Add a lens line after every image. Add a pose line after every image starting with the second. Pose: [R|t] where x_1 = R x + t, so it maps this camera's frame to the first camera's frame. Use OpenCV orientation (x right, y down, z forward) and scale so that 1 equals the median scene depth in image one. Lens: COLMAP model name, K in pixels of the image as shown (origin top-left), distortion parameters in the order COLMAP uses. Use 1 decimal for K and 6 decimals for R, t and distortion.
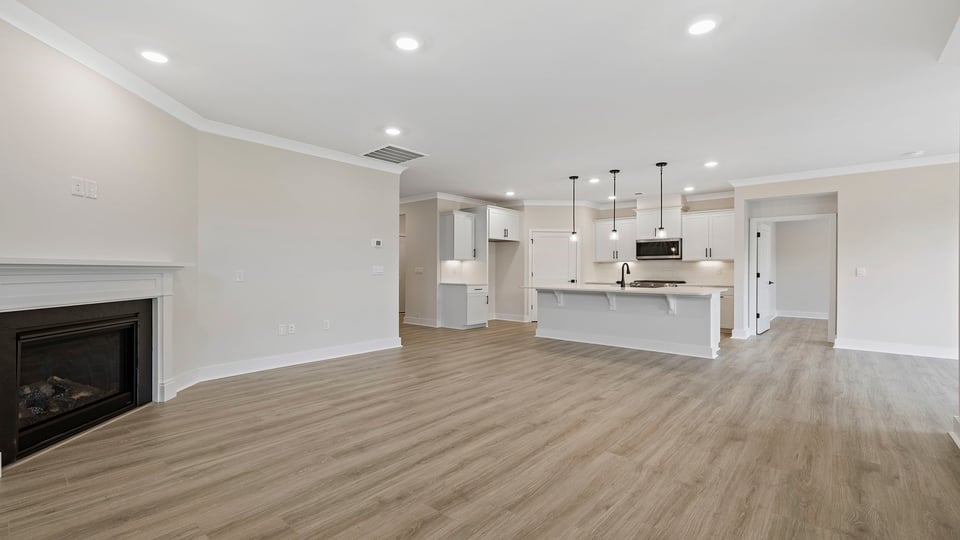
lens RADIAL K [[428.6, 0, 464.7], [0, 428.6, 269.1], [0, 0, 1]] dist [0.002003, -0.000468]
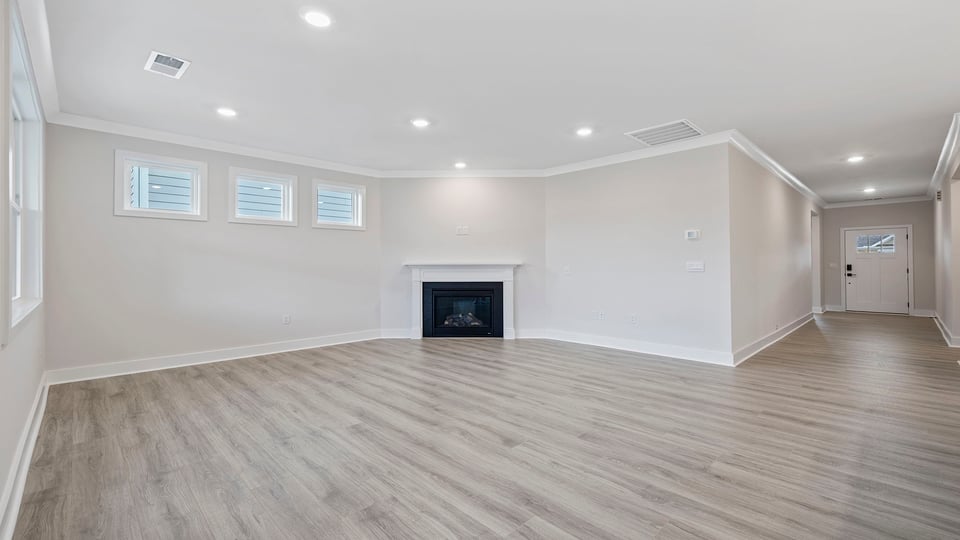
lens RADIAL K [[406.9, 0, 477.6], [0, 406.9, 264.6], [0, 0, 1]] dist [0.004642, 0.000114]
pose [[-0.082079, -0.005935, -0.996608, 1.187798], [0.005875, 0.999962, -0.006438, 0.003195], [0.996609, -0.006384, -0.082041, 1.181942]]
